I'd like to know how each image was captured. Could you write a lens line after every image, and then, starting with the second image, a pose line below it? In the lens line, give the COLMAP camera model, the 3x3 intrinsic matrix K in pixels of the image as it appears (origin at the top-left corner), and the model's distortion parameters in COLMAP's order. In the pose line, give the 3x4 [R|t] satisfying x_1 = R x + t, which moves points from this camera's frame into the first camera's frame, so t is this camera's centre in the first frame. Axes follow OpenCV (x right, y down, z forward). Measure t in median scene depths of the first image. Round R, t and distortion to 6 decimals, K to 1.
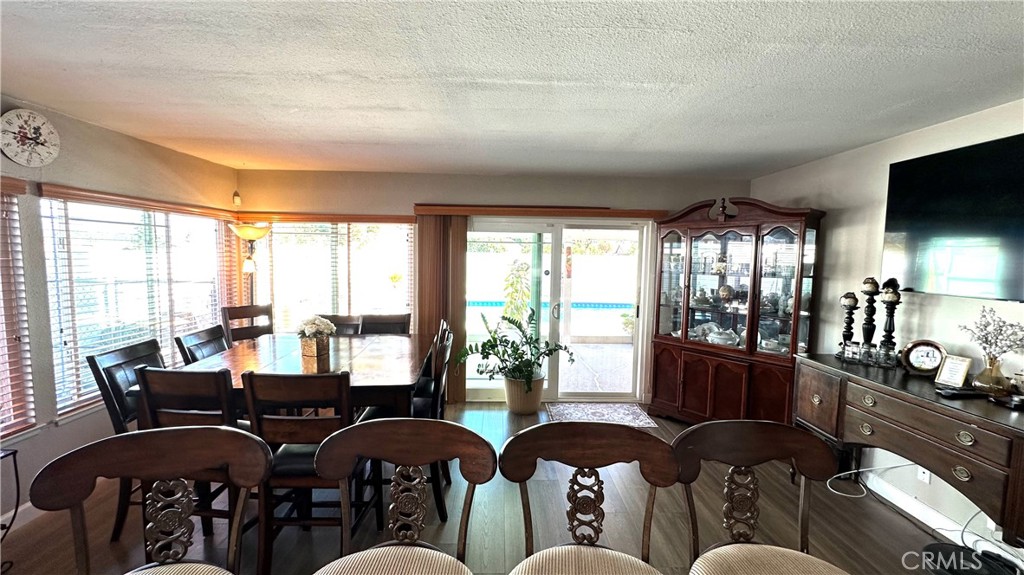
lens RADIAL K [[411.1, 0, 514.1], [0, 411.1, 287.3], [0, 0, 1]] dist [-0.008409, 0.000692]
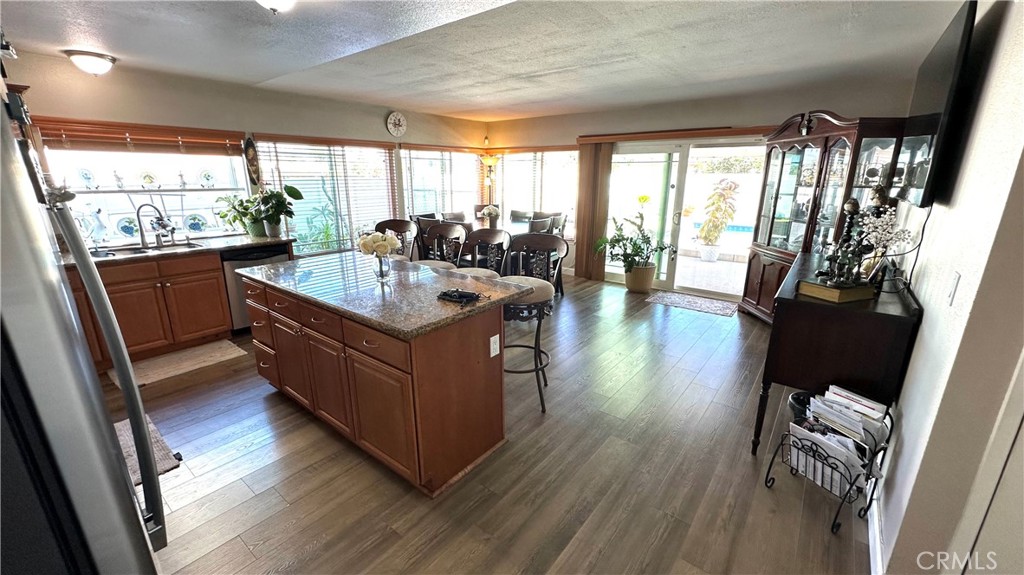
lens RADIAL K [[411.1, 0, 508.8], [0, 411.1, 291.8], [0, 0, 1]] dist [-0.008409, 0.000692]
pose [[0.764484, 0.160513, -0.624340, 0.549942], [-0.042393, 0.978926, 0.199765, 0.051607], [0.643247, -0.126250, 0.755178, -0.297598]]
